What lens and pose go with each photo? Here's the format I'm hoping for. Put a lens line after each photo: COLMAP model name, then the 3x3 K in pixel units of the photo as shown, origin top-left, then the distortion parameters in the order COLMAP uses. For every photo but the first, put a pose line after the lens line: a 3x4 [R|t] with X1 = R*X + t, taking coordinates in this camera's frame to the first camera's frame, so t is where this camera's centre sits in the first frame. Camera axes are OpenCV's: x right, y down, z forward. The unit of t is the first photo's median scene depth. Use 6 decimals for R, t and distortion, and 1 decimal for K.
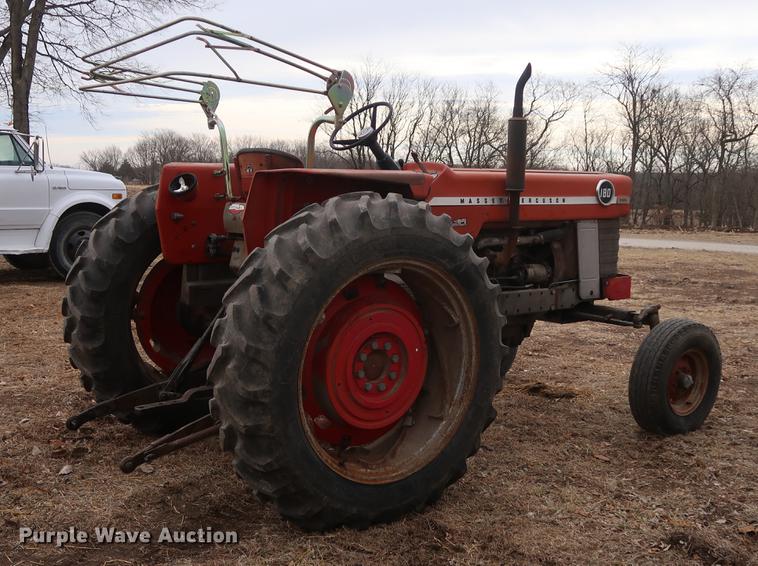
lens RADIAL K [[956.7, 0, 379.0], [0, 956.7, 283.0], [0, 0, 1]] dist [-0.007314, 0.017193]
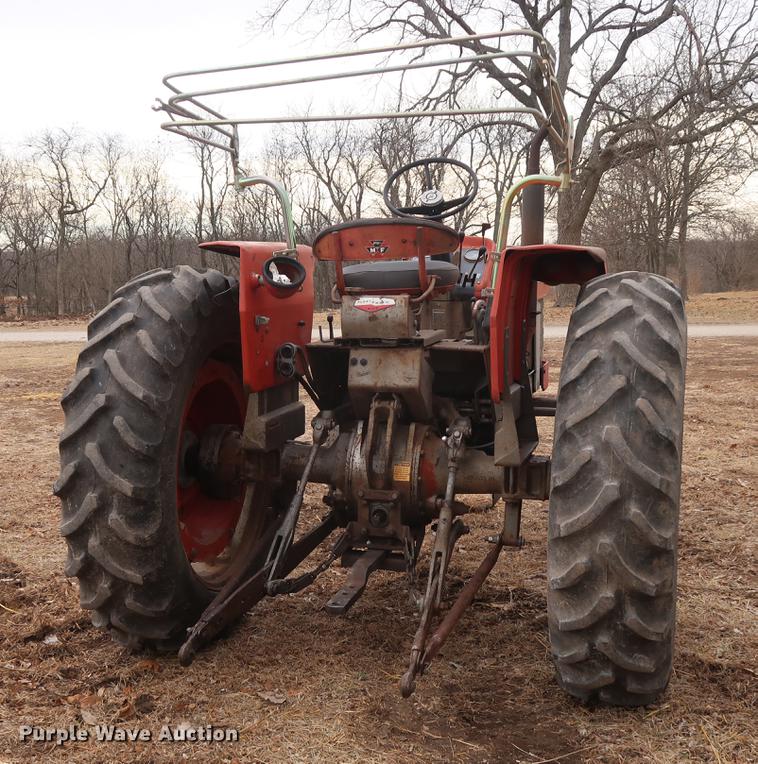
lens RADIAL K [[1147.0, 0, 379.0], [0, 1147.0, 382.0], [0, 0, 1]] dist [-0.032747, -0.055605]
pose [[0.802936, -0.091035, 0.589073, -0.641337], [0.091568, 0.995376, 0.029013, -0.043477], [-0.588990, 0.030644, 0.807559, 0.305339]]
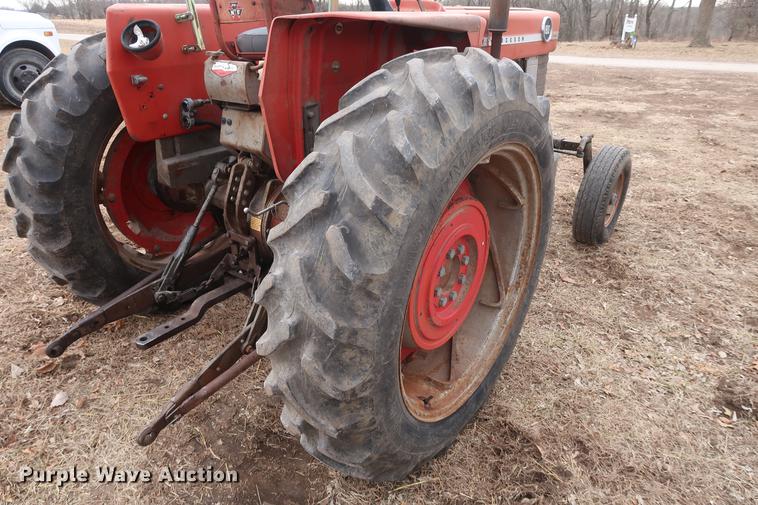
lens RADIAL K [[526.9, 0, 379.0], [0, 526.9, 252.5], [0, 0, 1]] dist [-0.020701, 0.010392]
pose [[0.966243, -0.119232, 0.228383, -0.140070], [0.040316, 0.945519, 0.323060, -0.068311], [-0.254460, -0.302947, 0.918408, 0.531361]]
